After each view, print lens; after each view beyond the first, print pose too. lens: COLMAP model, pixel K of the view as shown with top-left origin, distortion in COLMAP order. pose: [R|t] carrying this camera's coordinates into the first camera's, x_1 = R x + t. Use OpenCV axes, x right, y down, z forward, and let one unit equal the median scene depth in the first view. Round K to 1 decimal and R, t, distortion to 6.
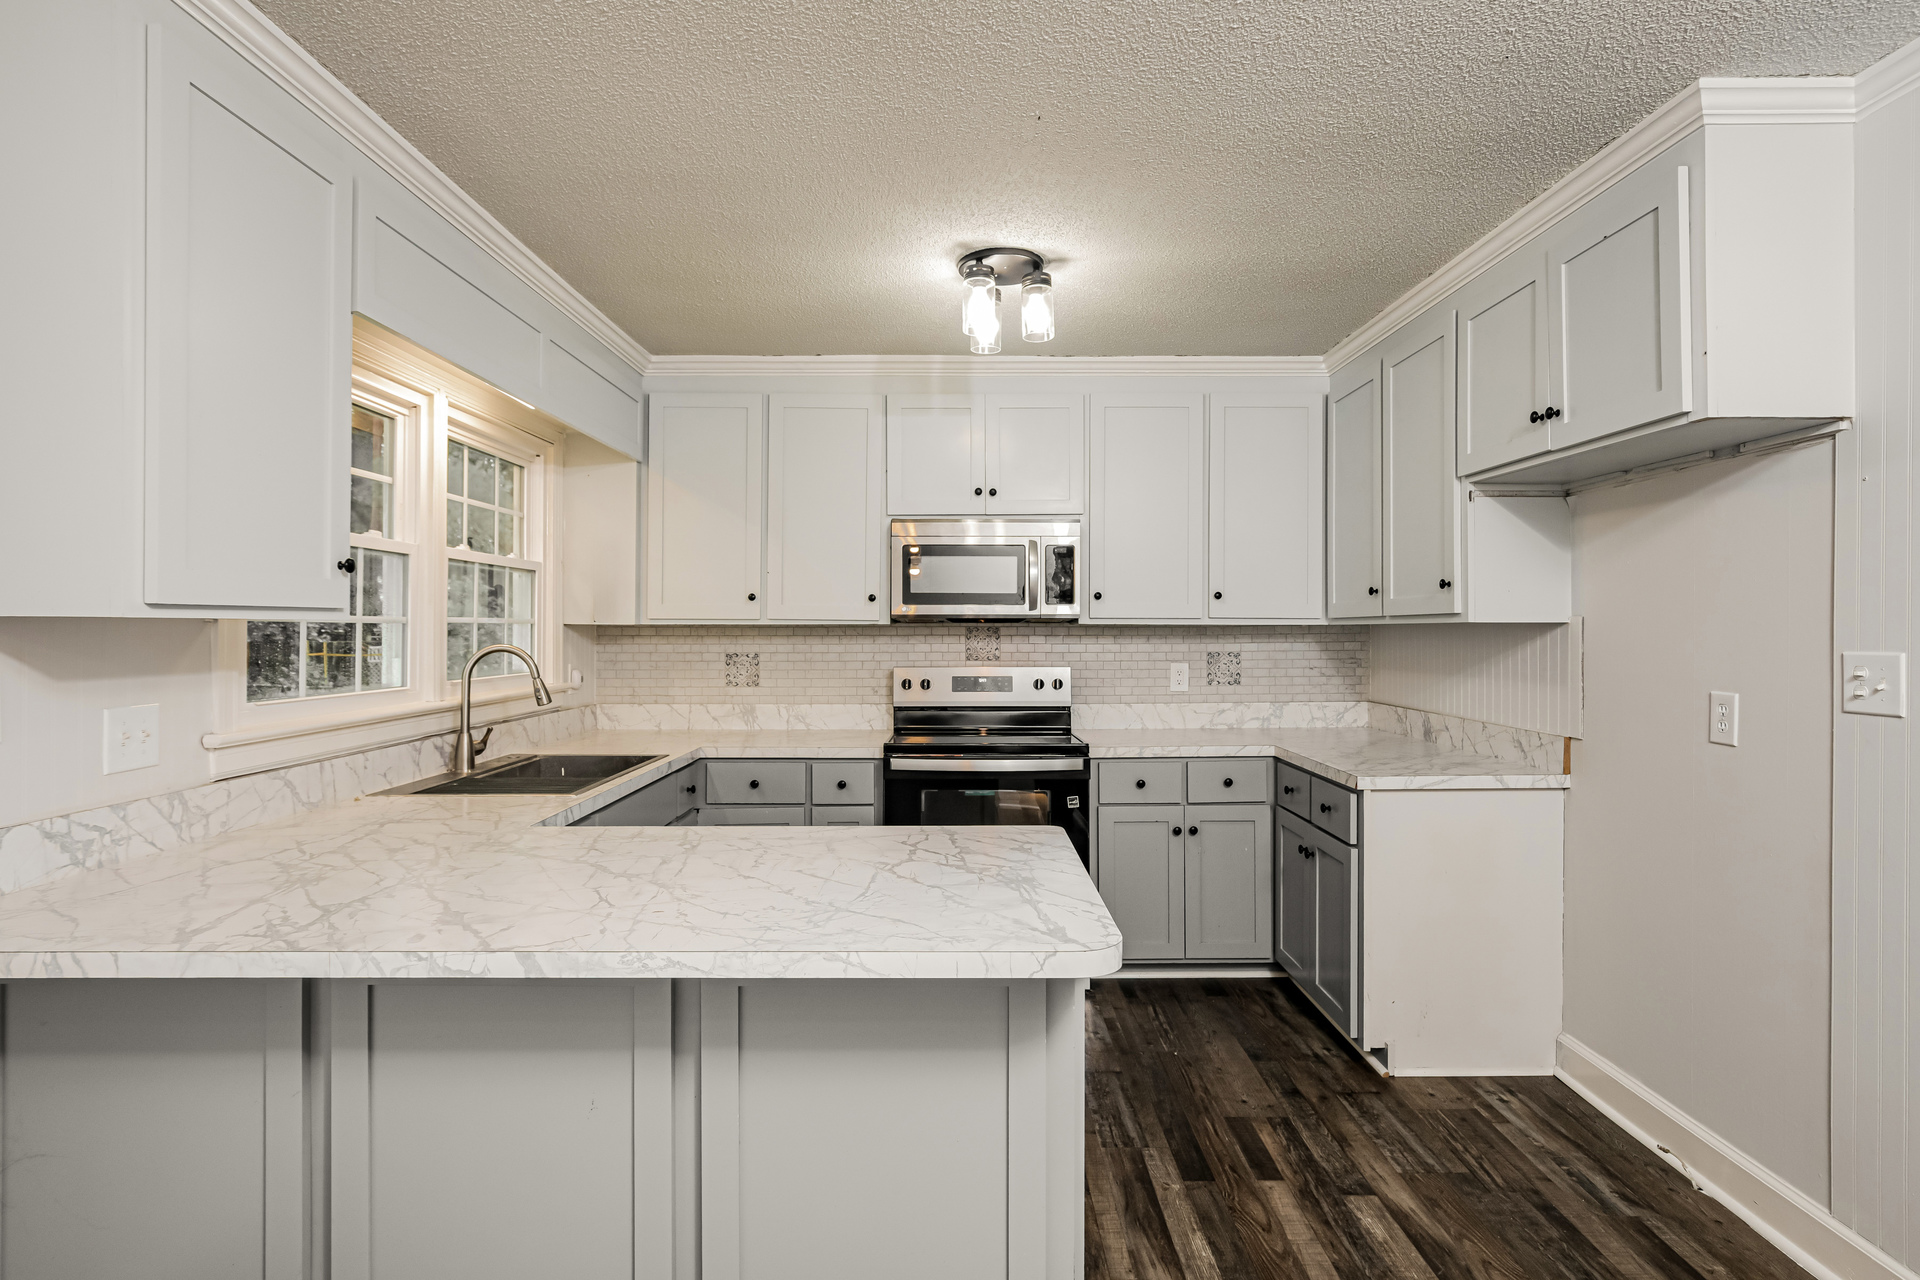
lens RADIAL K [[956.6, 0, 948.9], [0, 956.6, 631.4], [0, 0, 1]] dist [-0.011701, 0.004686]
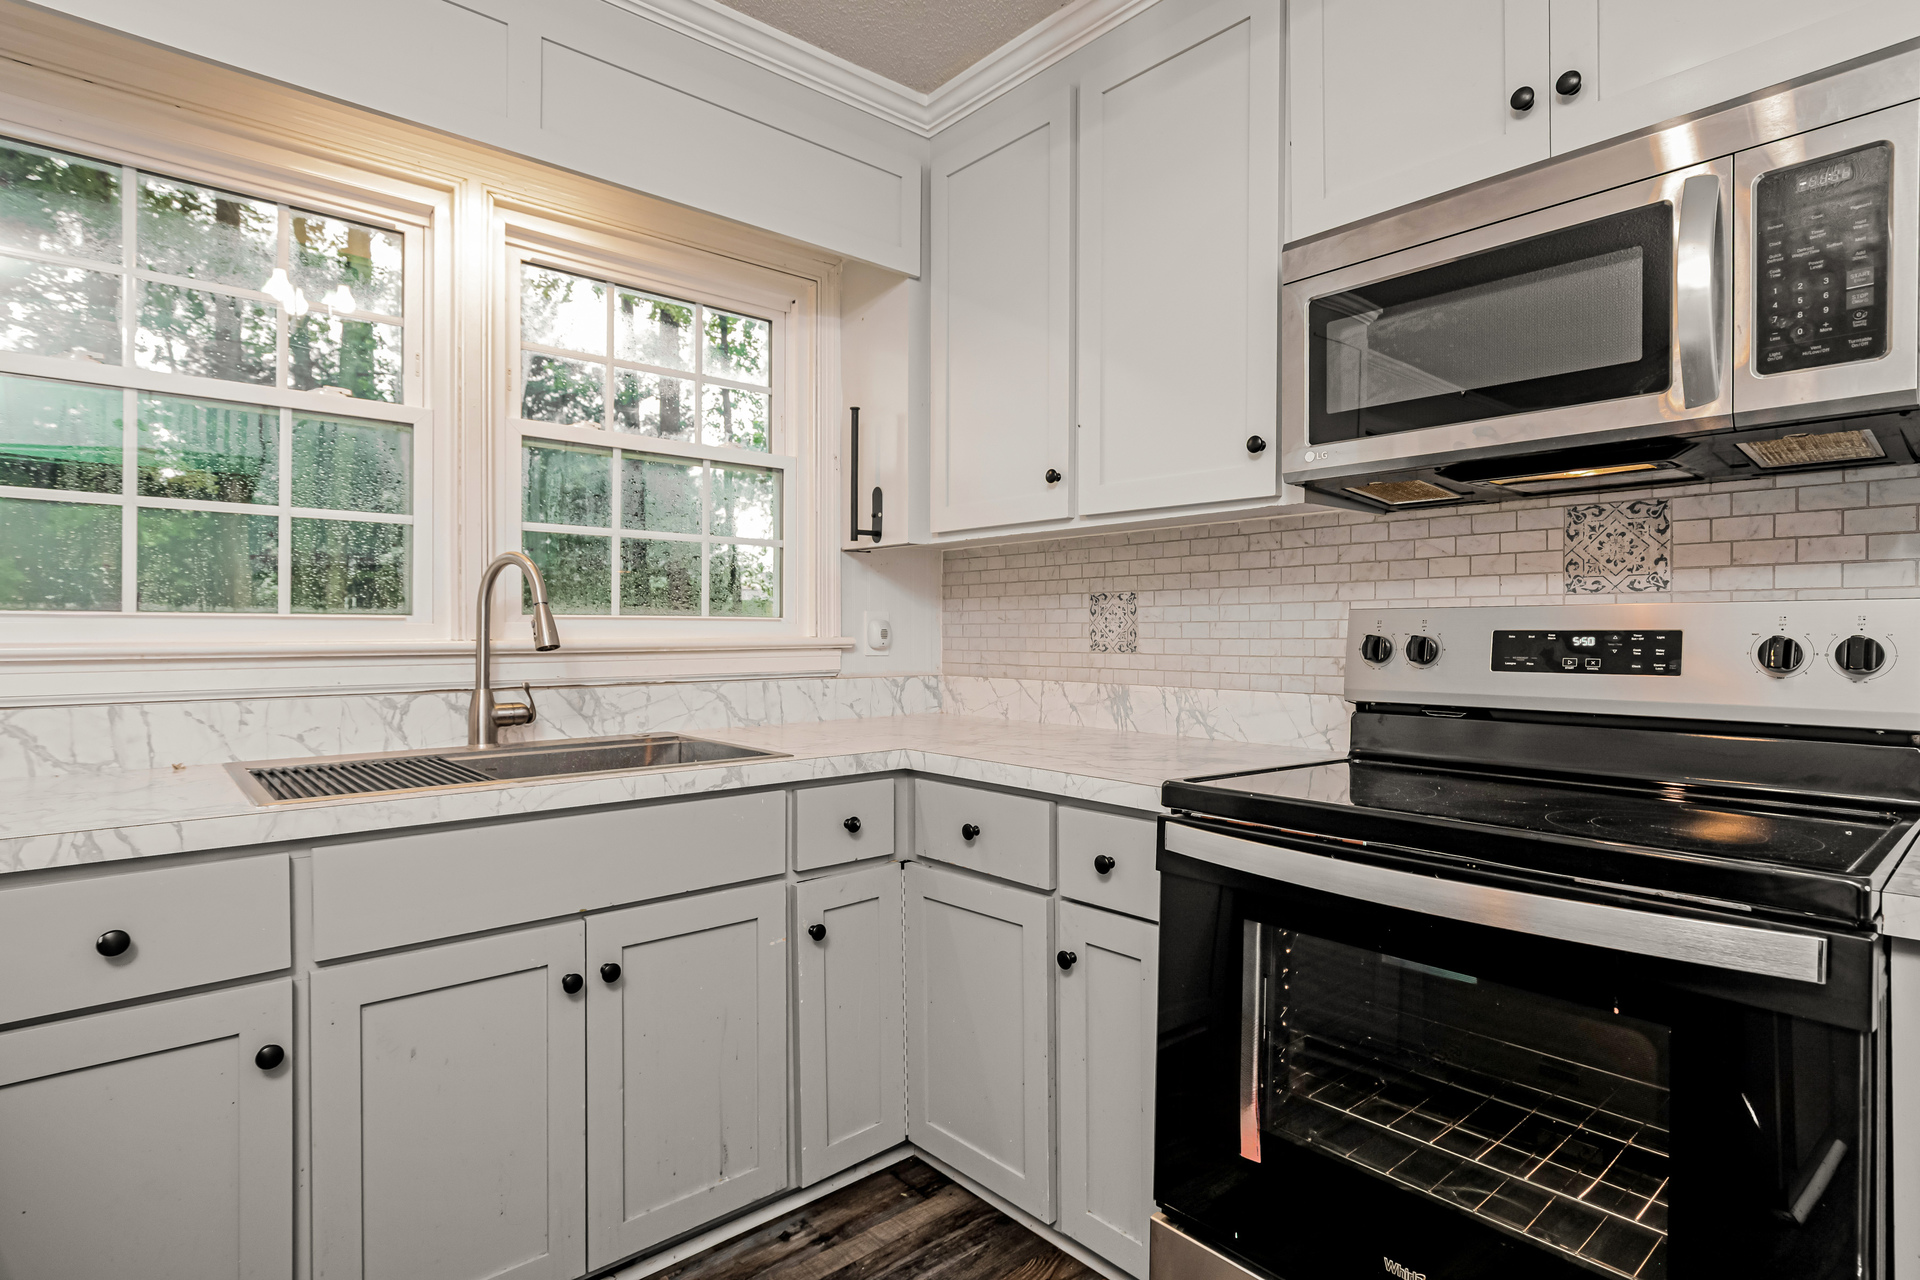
lens RADIAL K [[956.6, 0, 976.8], [0, 956.6, 635.5], [0, 0, 1]] dist [-0.011701, 0.004686]
pose [[0.664126, 0.001084, -0.747620, 0.152791], [-0.002133, 0.999998, -0.000445, 0.049871], [0.747617, 0.001890, 0.664127, 0.589603]]
